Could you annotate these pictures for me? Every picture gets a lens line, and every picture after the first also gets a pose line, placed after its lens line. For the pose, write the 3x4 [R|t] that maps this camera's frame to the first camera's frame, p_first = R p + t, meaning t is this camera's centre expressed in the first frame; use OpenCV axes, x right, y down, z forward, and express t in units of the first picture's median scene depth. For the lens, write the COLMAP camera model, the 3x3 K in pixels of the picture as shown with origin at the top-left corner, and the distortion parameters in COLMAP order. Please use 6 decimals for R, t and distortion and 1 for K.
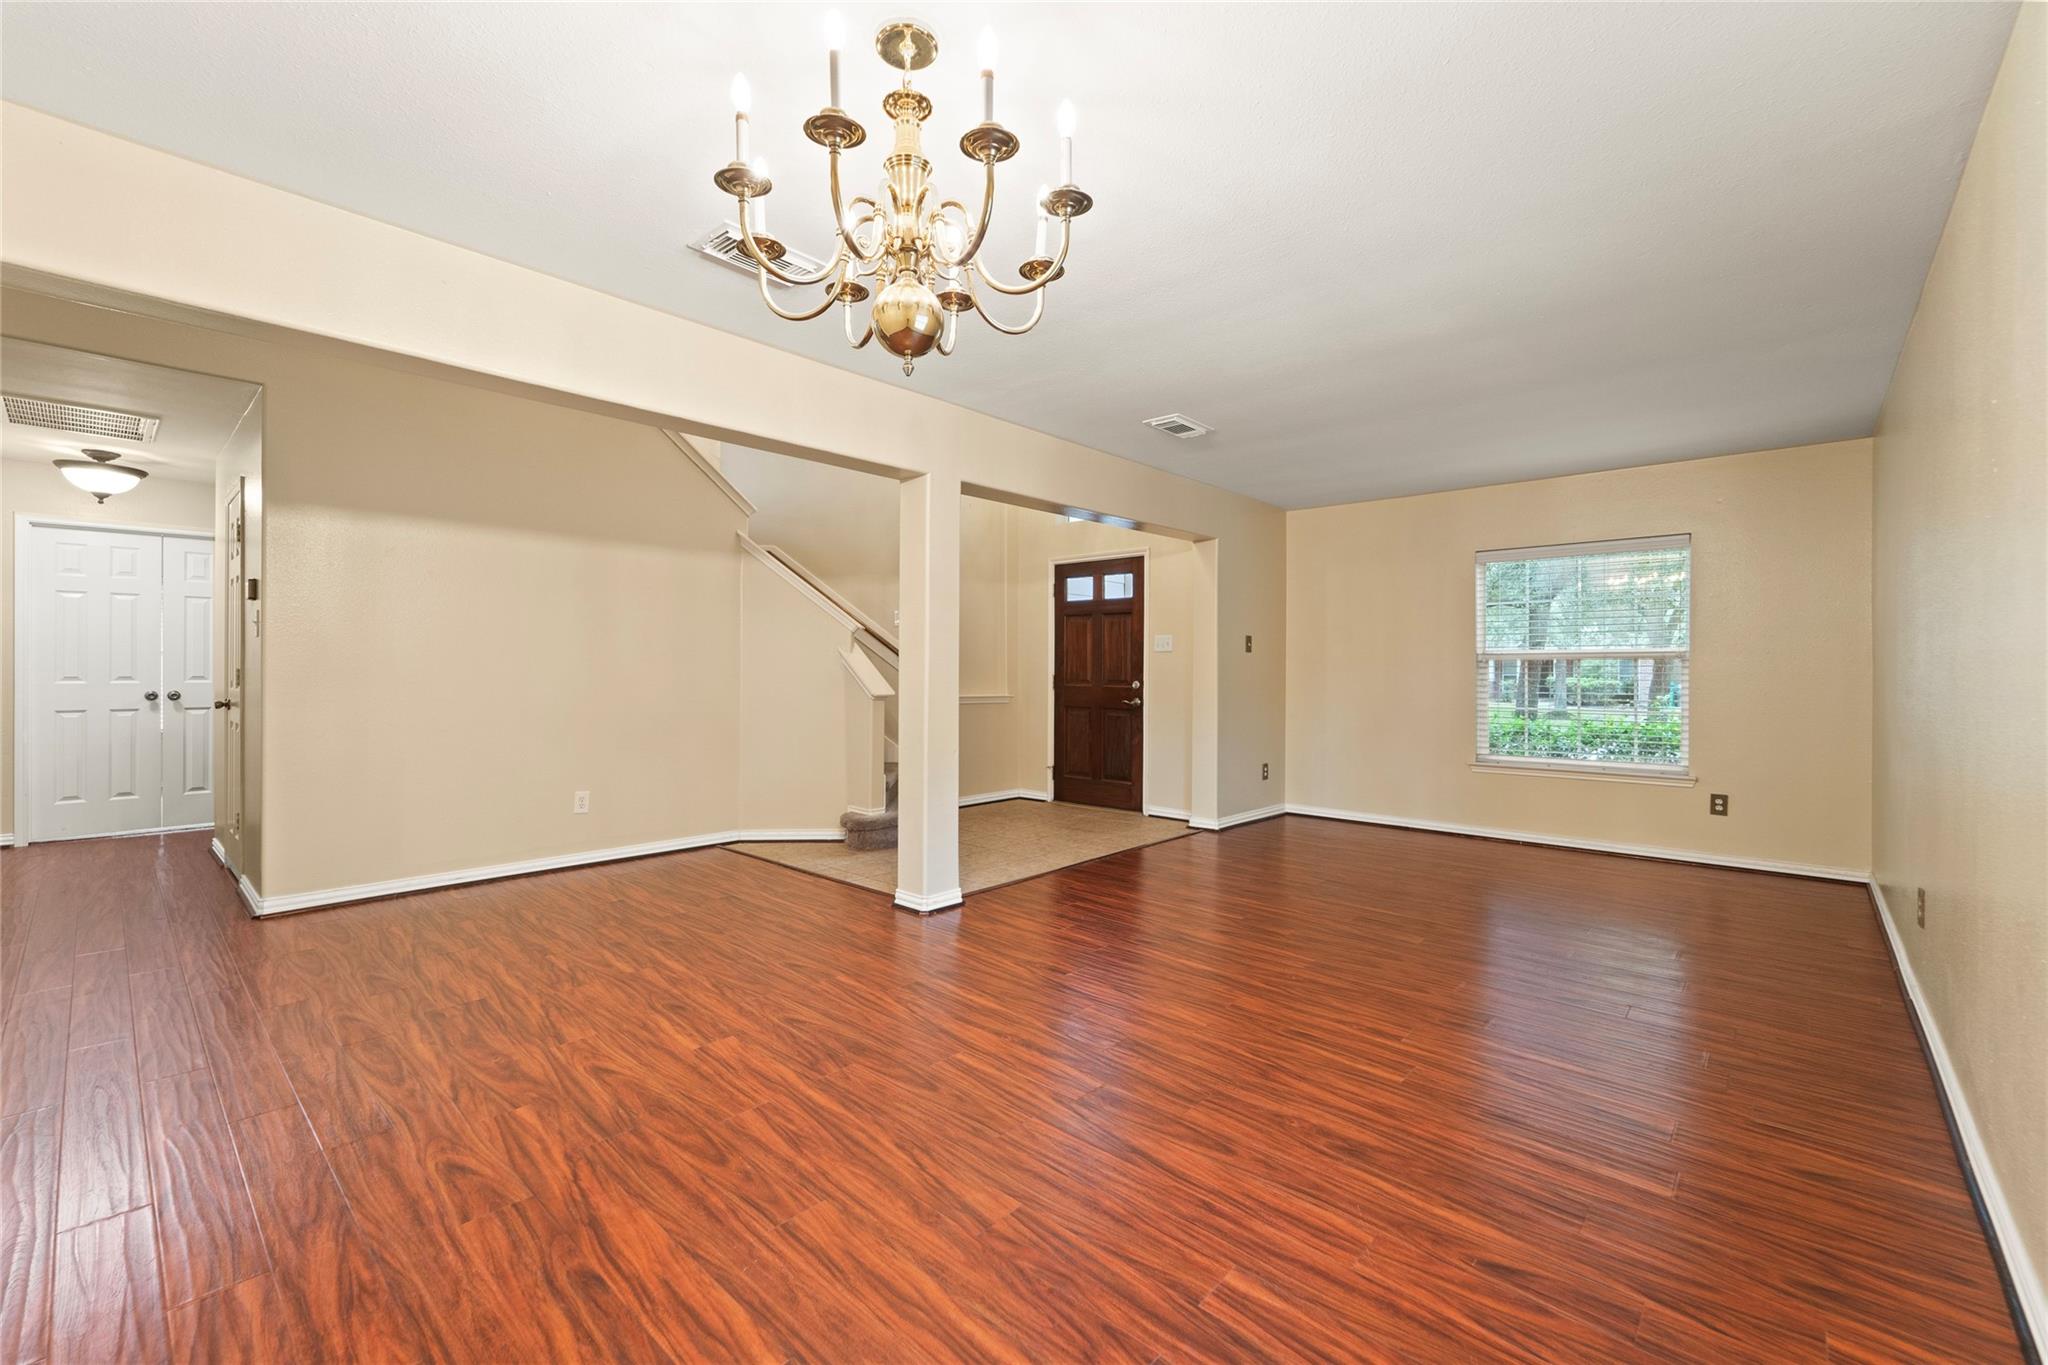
lens RADIAL K [[831.5, 0, 988.5], [0, 831.5, 673.2], [0, 0, 1]] dist [0.001223, -0.001004]
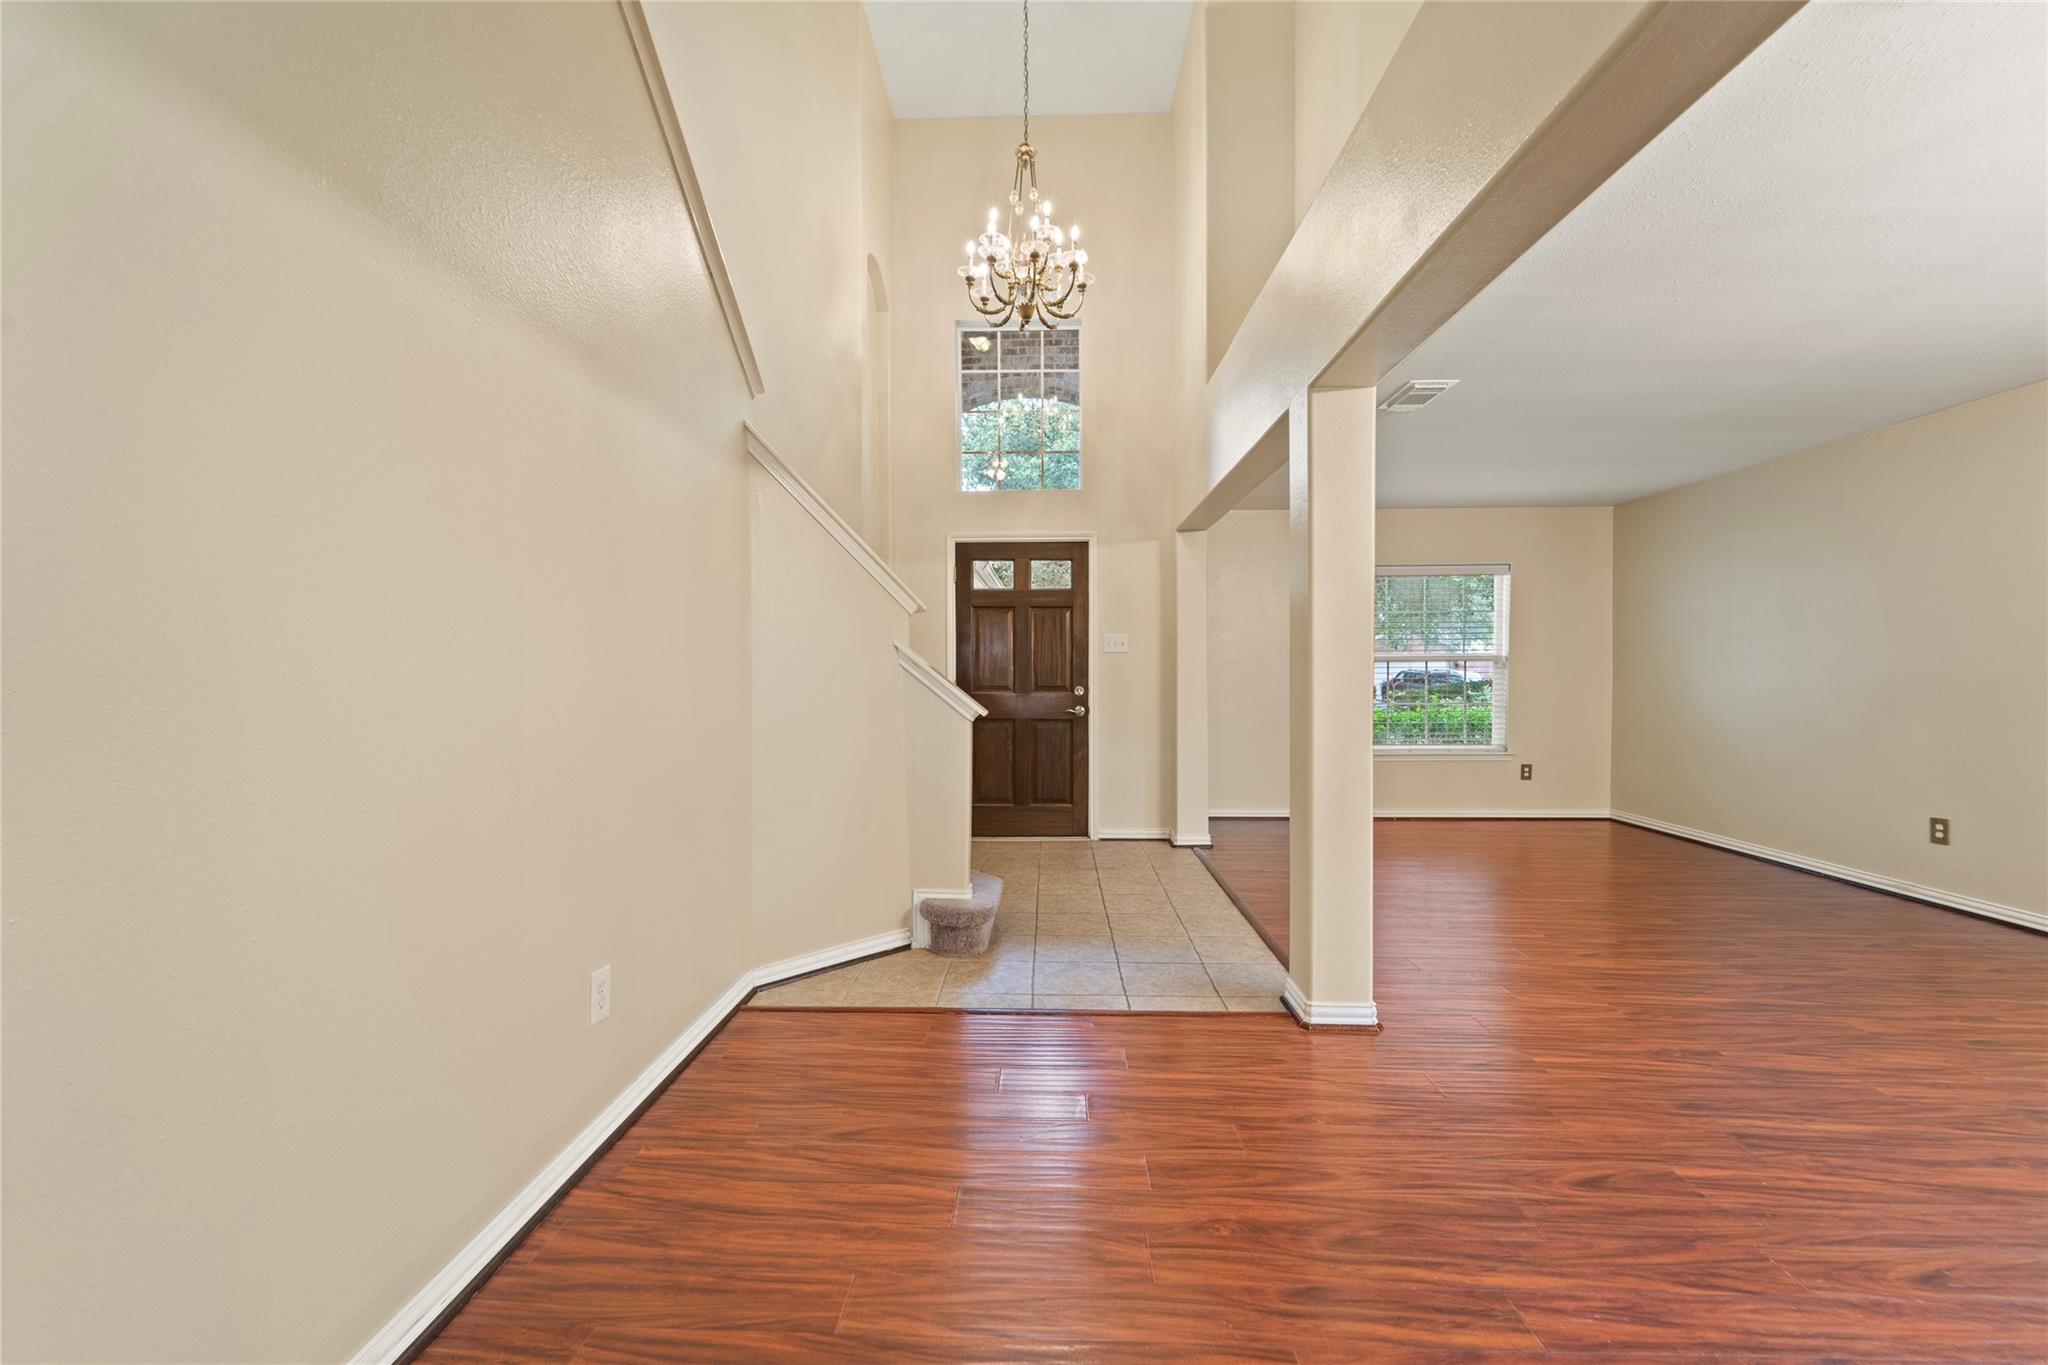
lens RADIAL K [[831.5, 0, 1001.4], [0, 831.5, 678.8], [0, 0, 1]] dist [0.001223, -0.001004]
pose [[0.757064, -0.012191, 0.653227, -0.607457], [0.010344, 0.999924, 0.006673, -0.006738], [-0.653259, 0.001705, 0.757133, 0.543900]]
